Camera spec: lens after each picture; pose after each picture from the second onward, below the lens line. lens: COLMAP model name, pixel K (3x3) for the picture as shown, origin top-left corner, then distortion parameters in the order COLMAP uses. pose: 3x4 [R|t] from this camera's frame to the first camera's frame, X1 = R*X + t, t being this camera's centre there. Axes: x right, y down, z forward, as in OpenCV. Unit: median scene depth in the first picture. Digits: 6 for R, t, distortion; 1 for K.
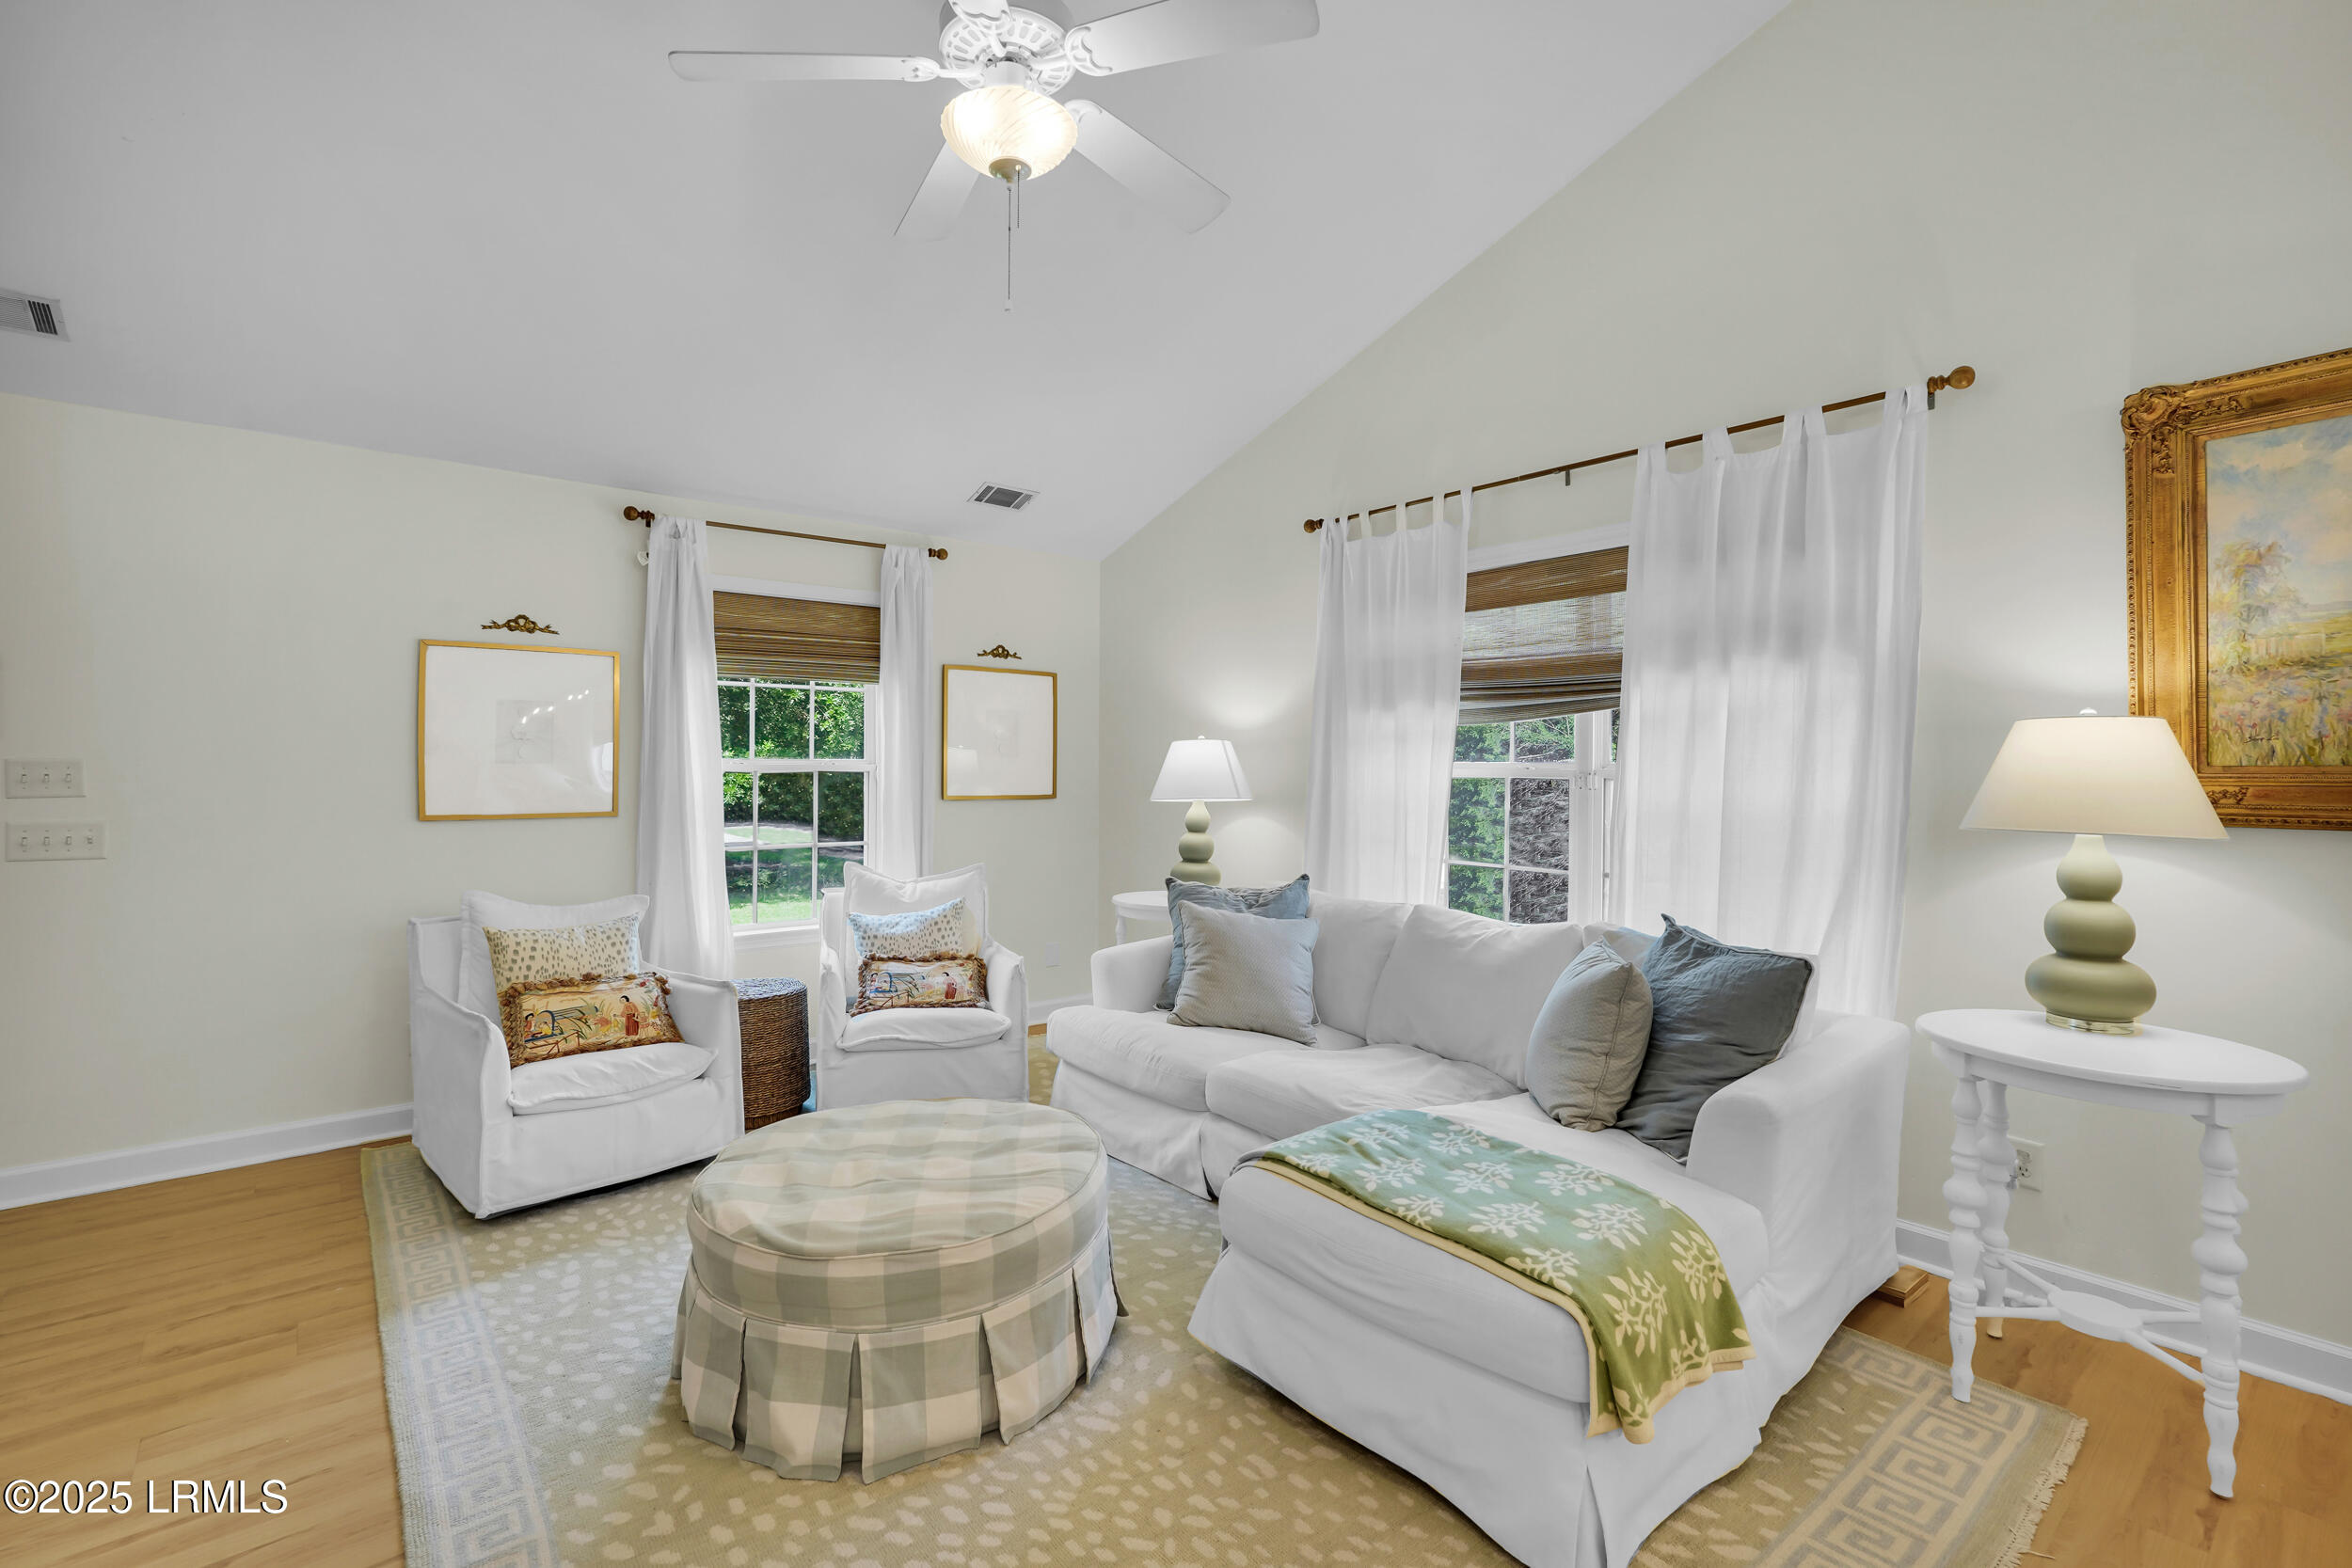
lens RADIAL K [[1069.4, 0, 1155.2], [0, 1069.4, 772.4], [0, 0, 1]] dist [-0.003769, -0.000101]
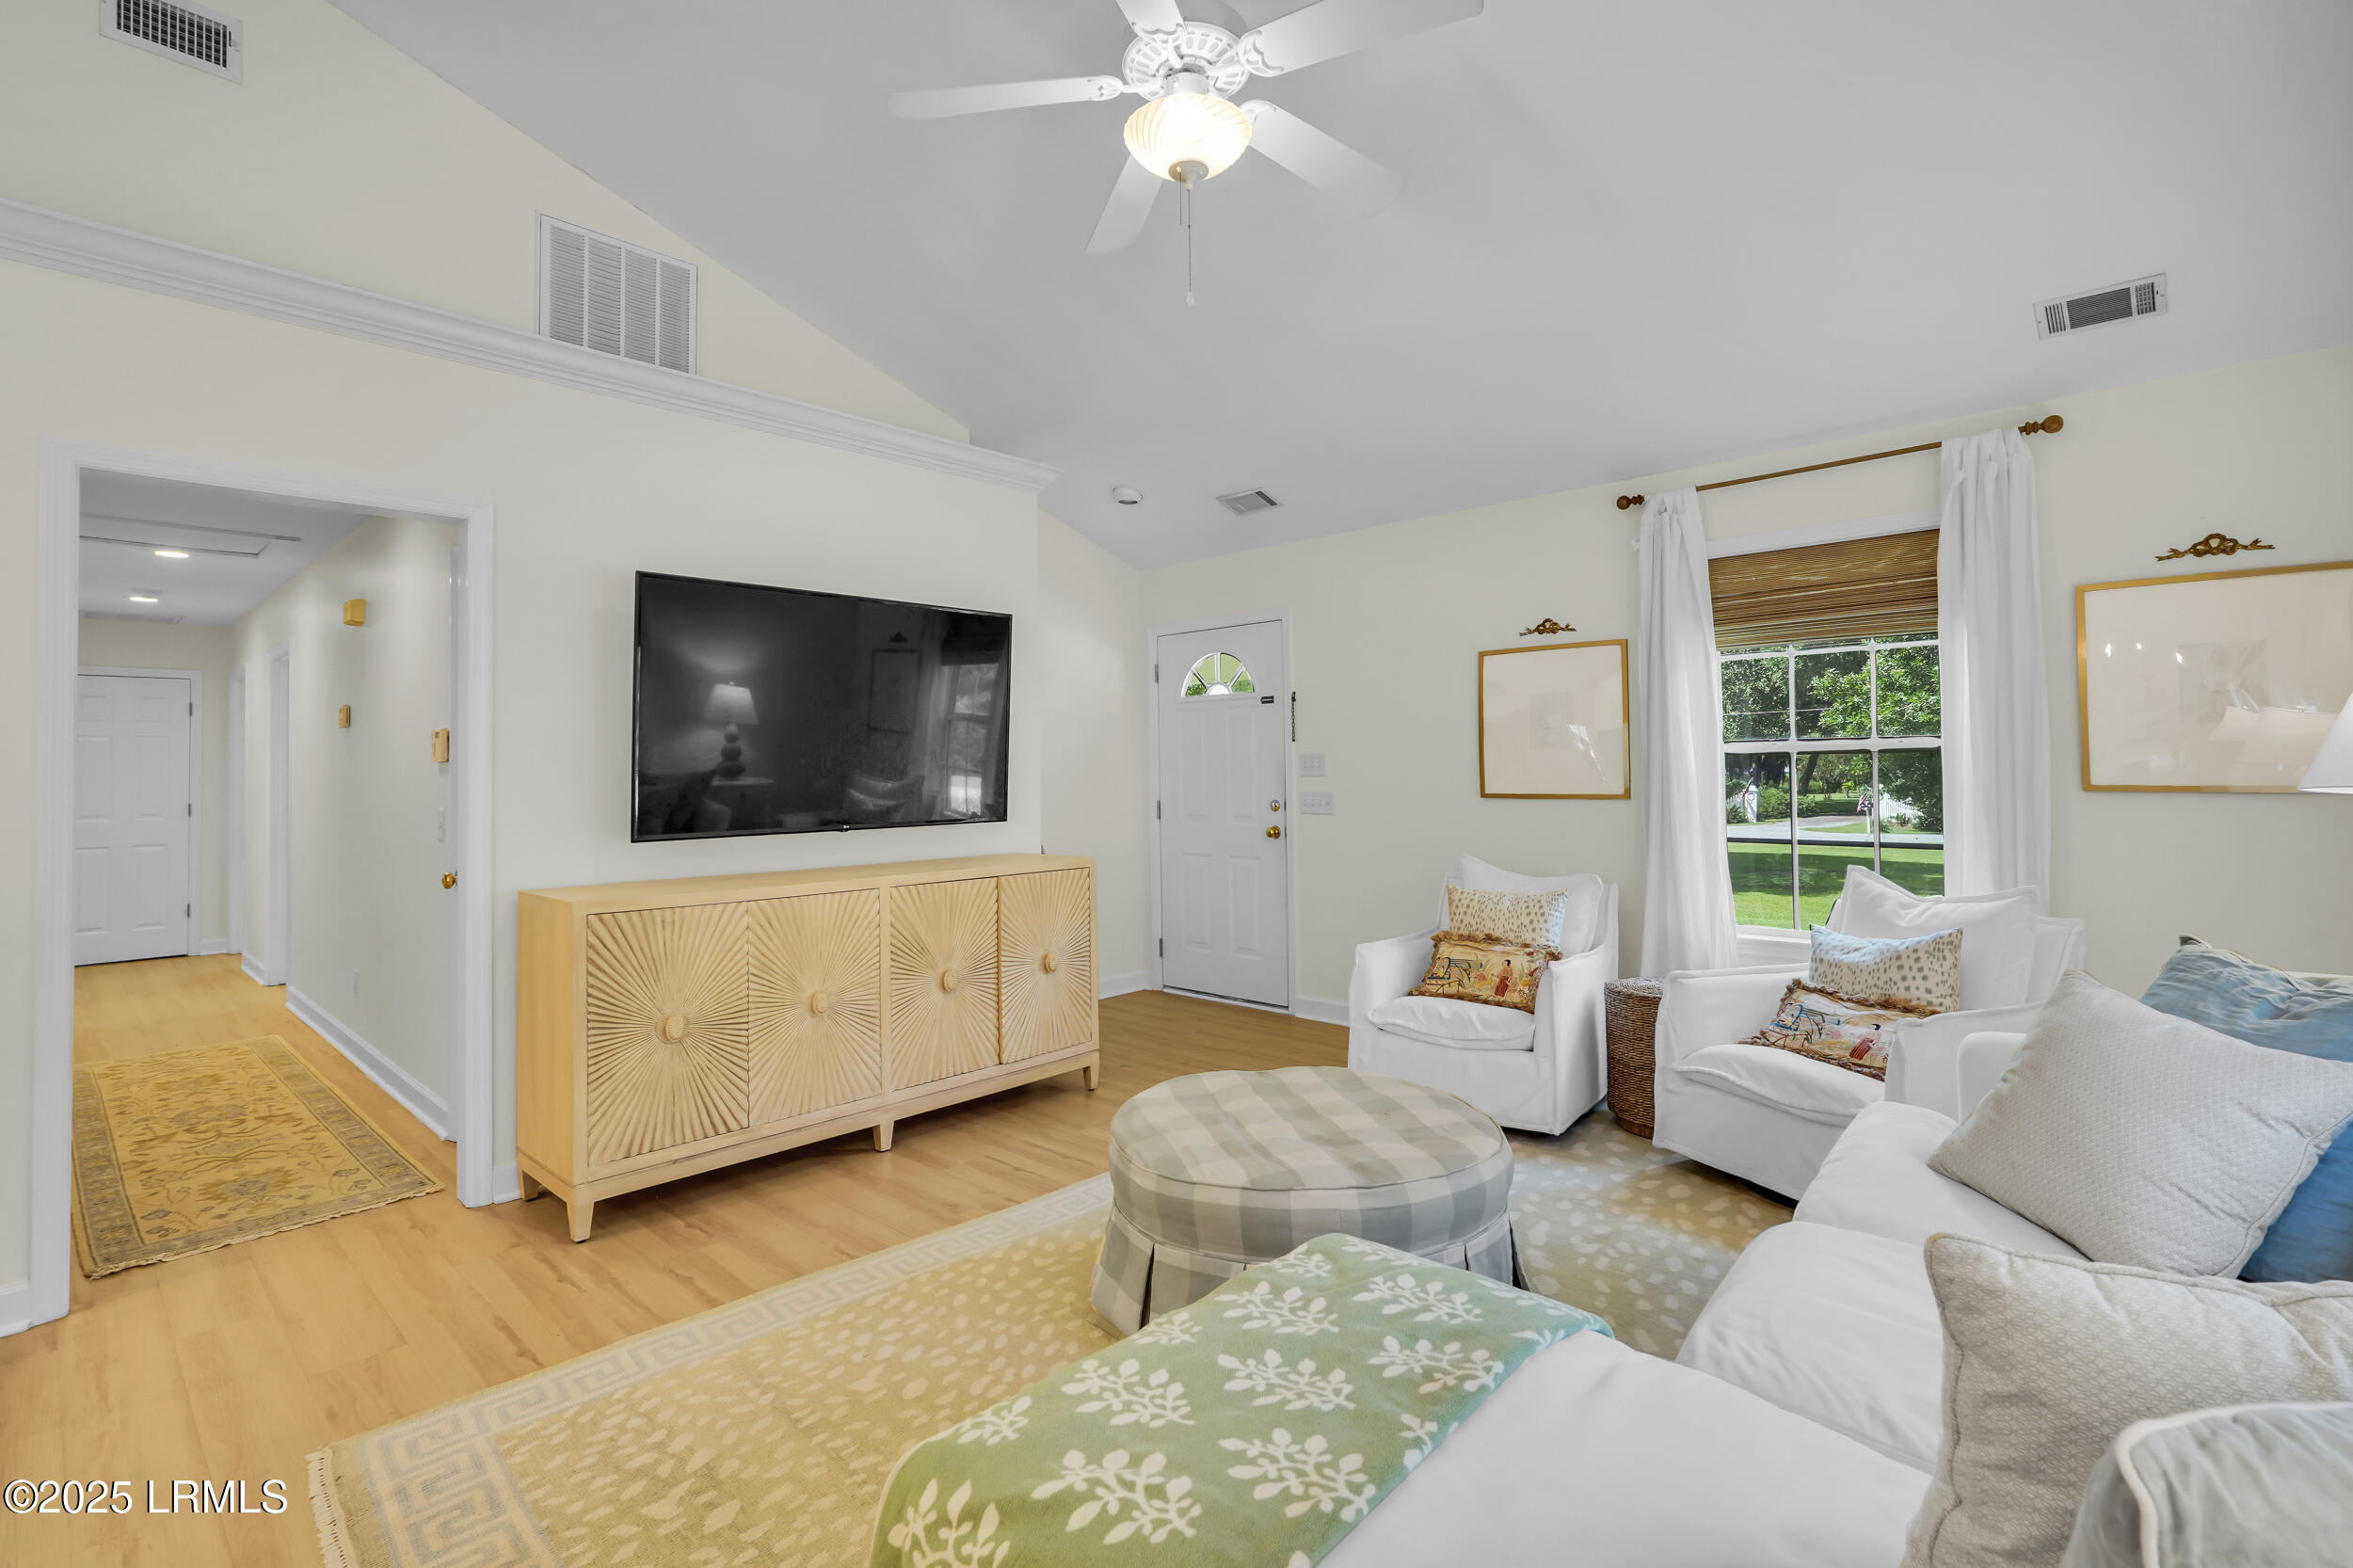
lens RADIAL K [[1079.0, 0, 1186.1], [0, 1079.0, 753.6], [0, 0, 1]] dist [0.001595, 0.000669]
pose [[0.148967, -0.021719, -0.988604, 0.499614], [0.004377, 0.999763, -0.021304, 0.019067], [0.988832, -0.001154, 0.149027, 0.467100]]
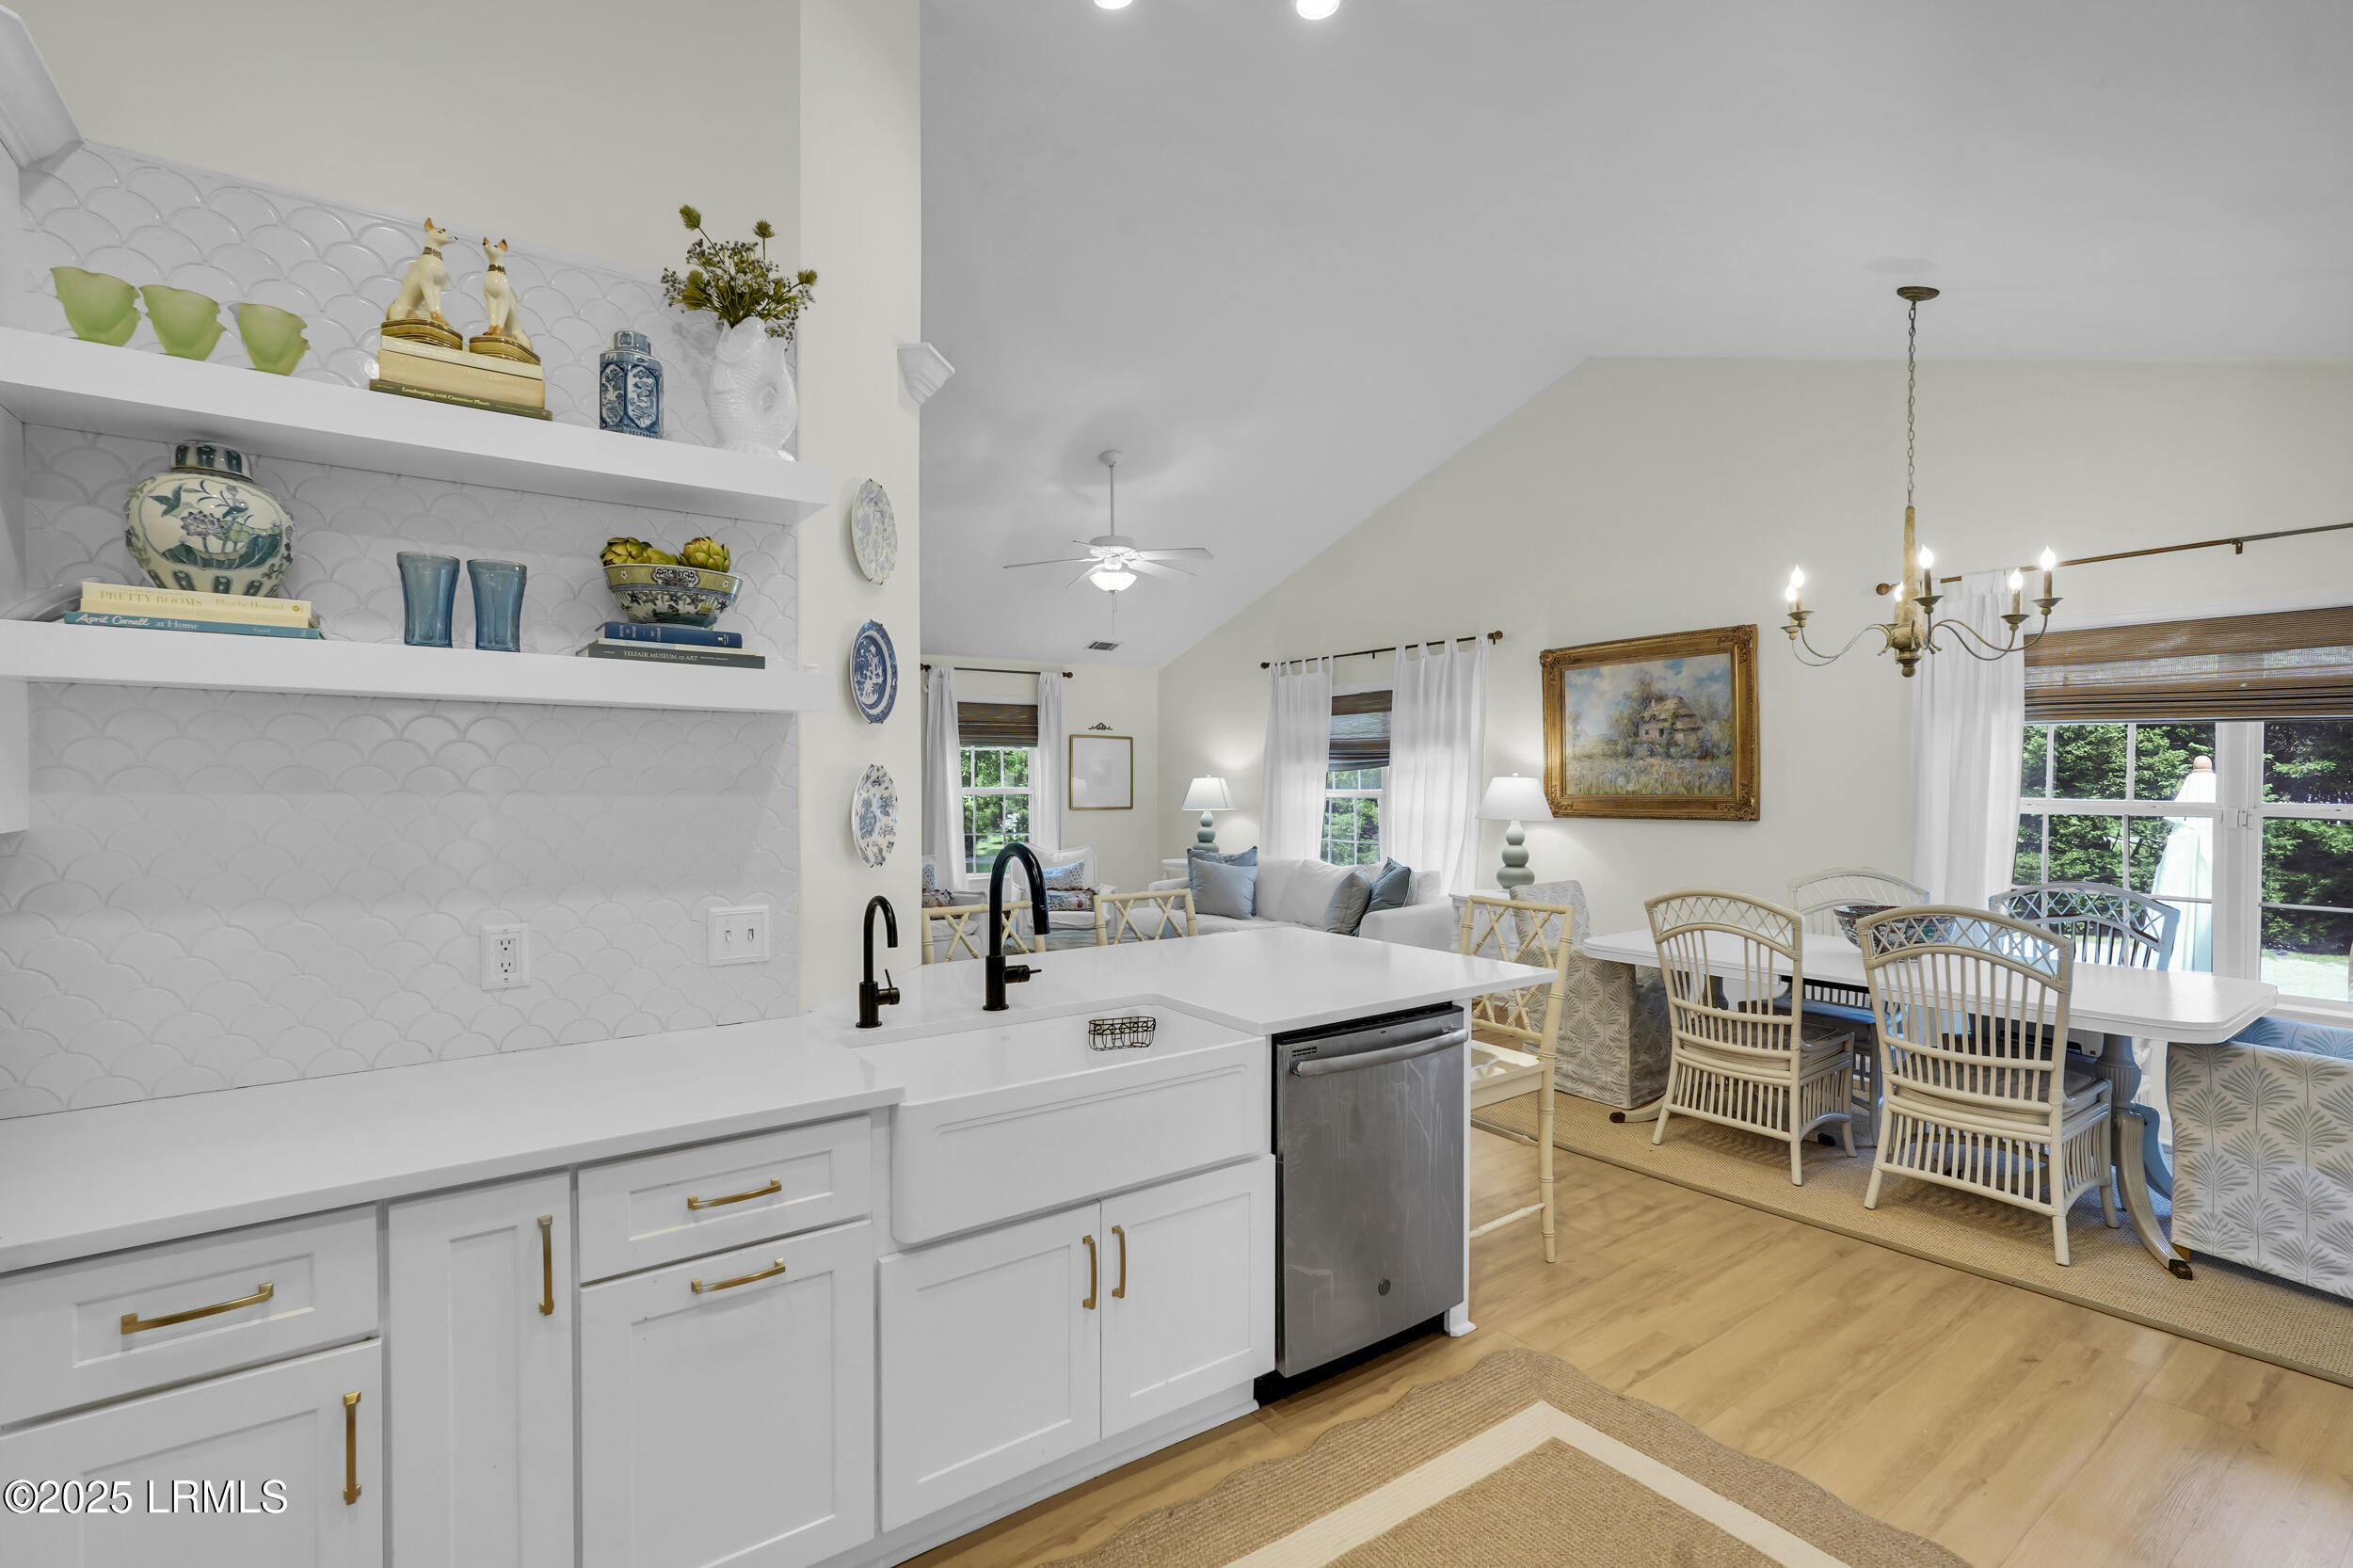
lens RADIAL K [[1057.2, 0, 1163.6], [0, 1057.2, 789.0], [0, 0, 1]] dist [0.001045, 0.000225]
pose [[0.997682, -0.002396, -0.068004, 0.107666], [0.002574, 0.999993, 0.002526, -0.017274], [0.067997, -0.002695, 0.997682, -1.027060]]
